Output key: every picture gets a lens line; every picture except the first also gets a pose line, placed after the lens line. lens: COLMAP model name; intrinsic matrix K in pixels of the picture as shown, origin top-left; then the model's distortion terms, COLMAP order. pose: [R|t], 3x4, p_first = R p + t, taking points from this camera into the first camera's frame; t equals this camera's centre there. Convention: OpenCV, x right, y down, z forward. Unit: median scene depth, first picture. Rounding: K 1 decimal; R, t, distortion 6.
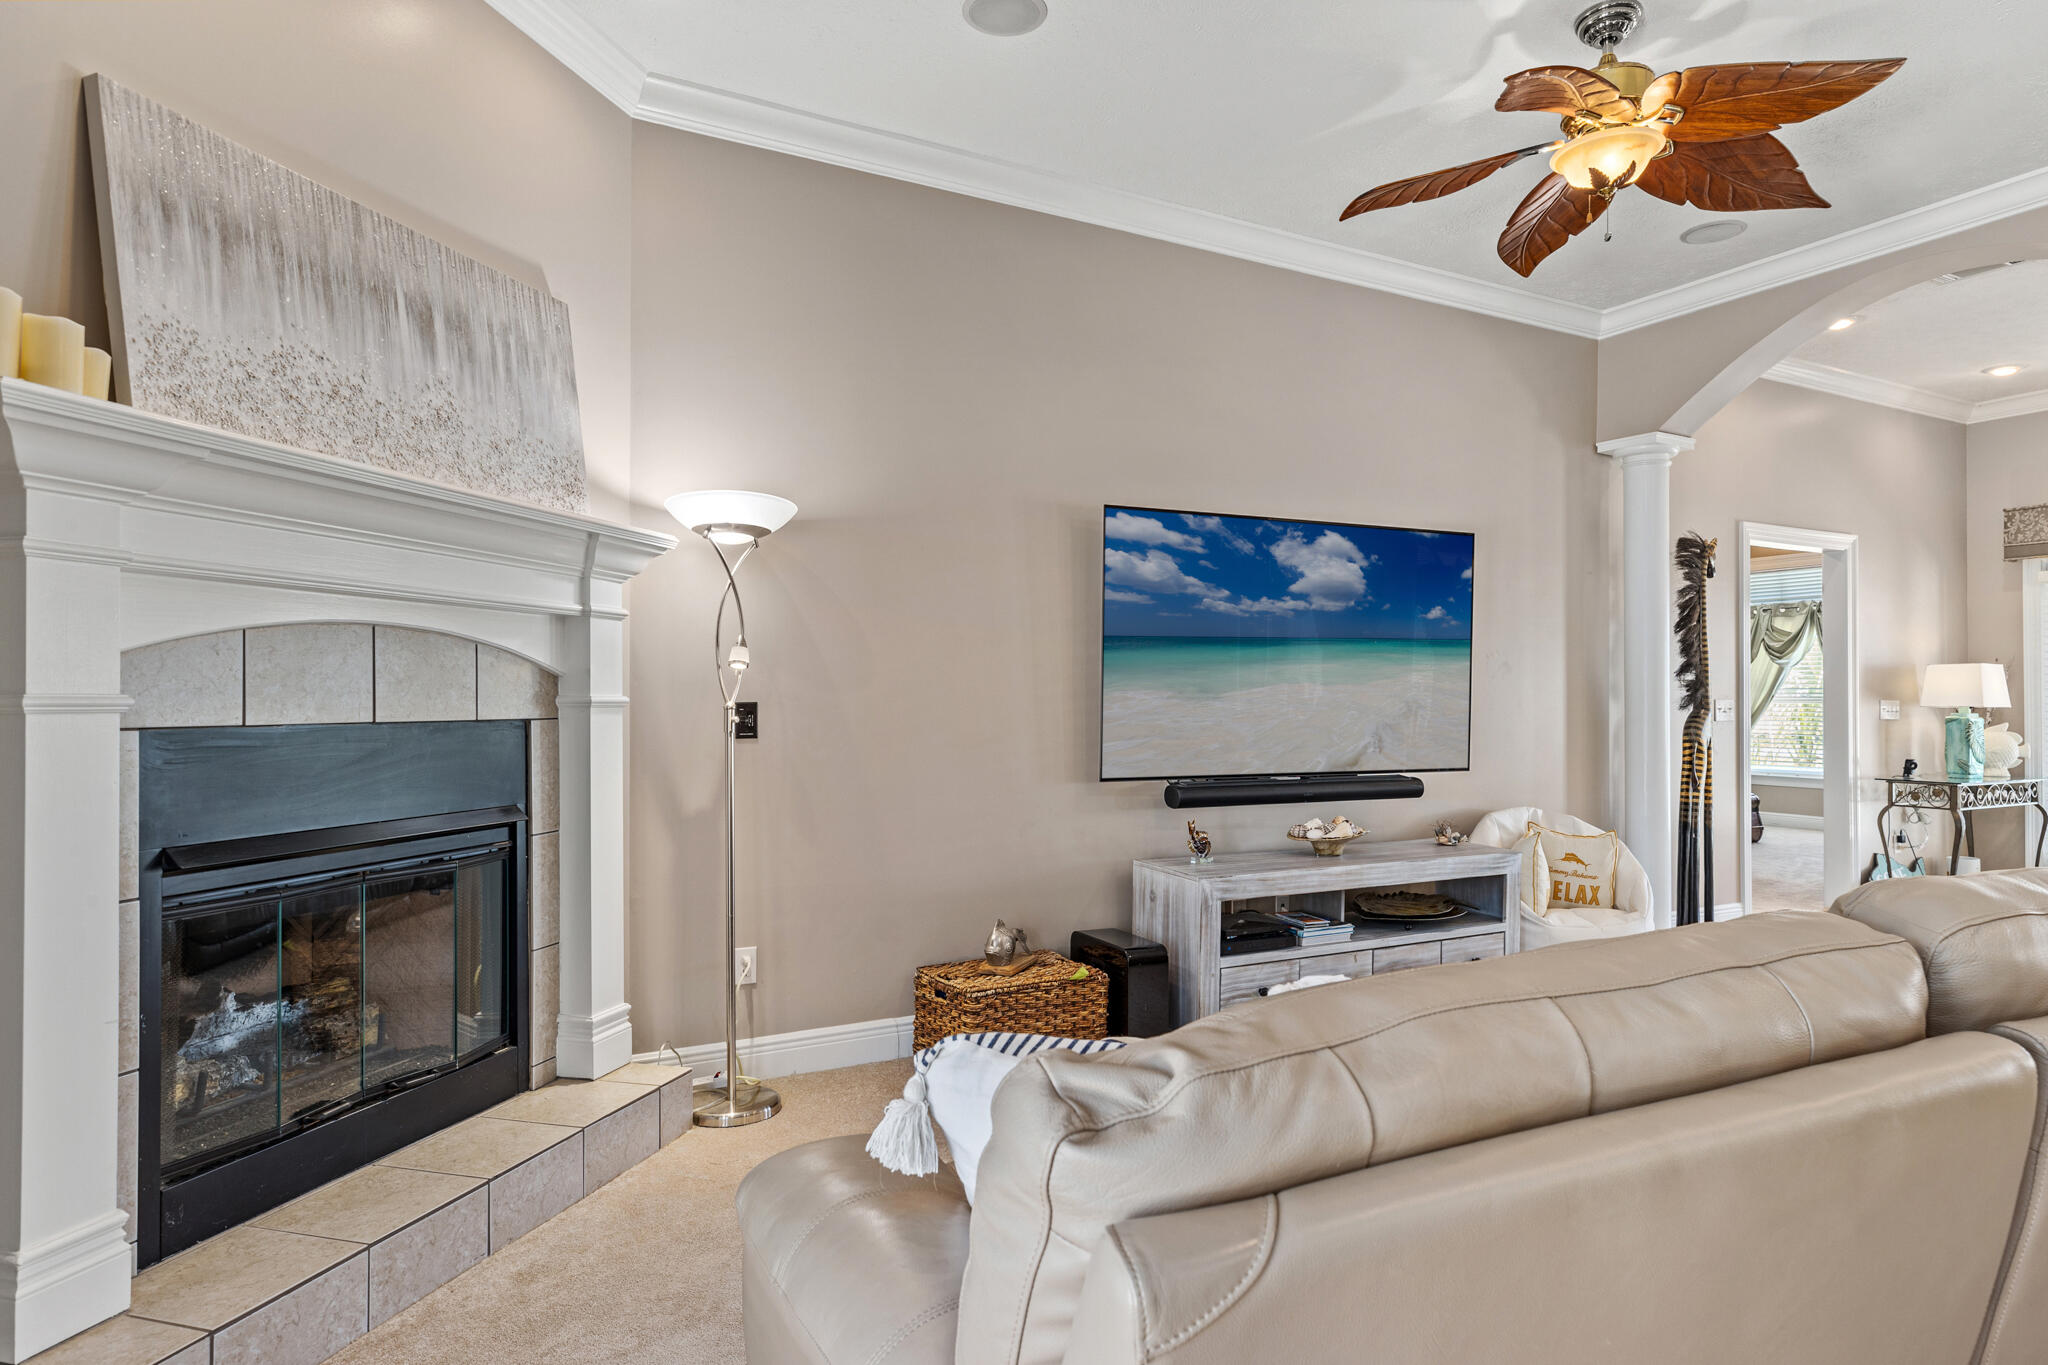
lens RADIAL K [[1109.4, 0, 1023.4], [0, 1109.4, 684.5], [0, 0, 1]] dist [-0.007104, -0.000533]
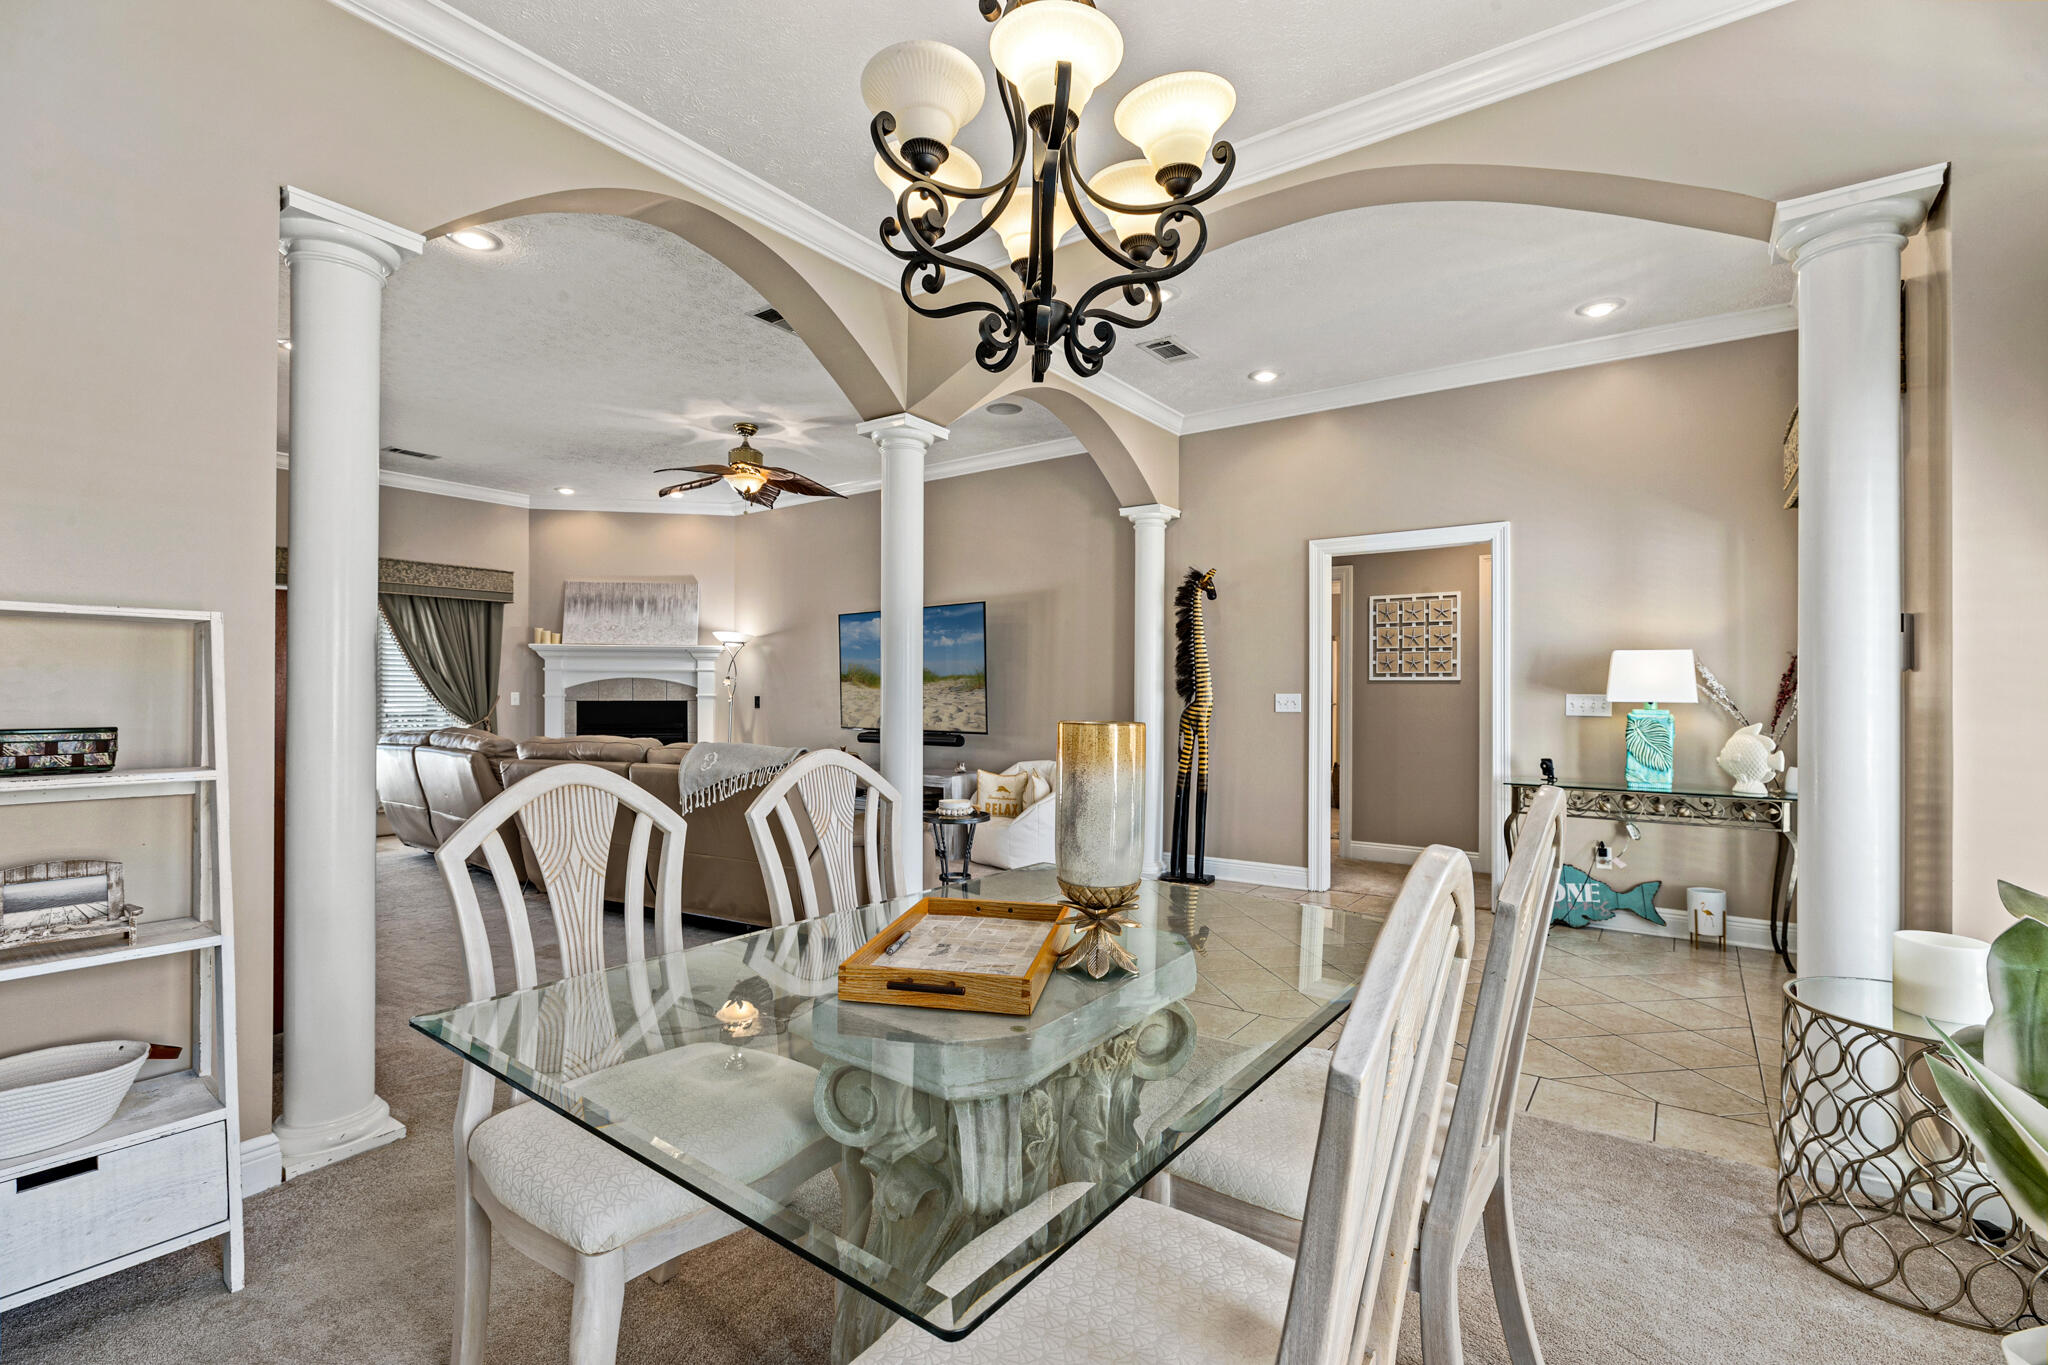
lens RADIAL K [[939.9, 0, 1038.7], [0, 939.9, 694.9], [0, 0, 1]] dist [0.002851, 0.000136]
pose [[0.469860, -0.004005, -0.882732, 3.193706], [0.015894, 0.999866, 0.003924, 0.020669], [0.882598, -0.015874, 0.469860, 0.634635]]
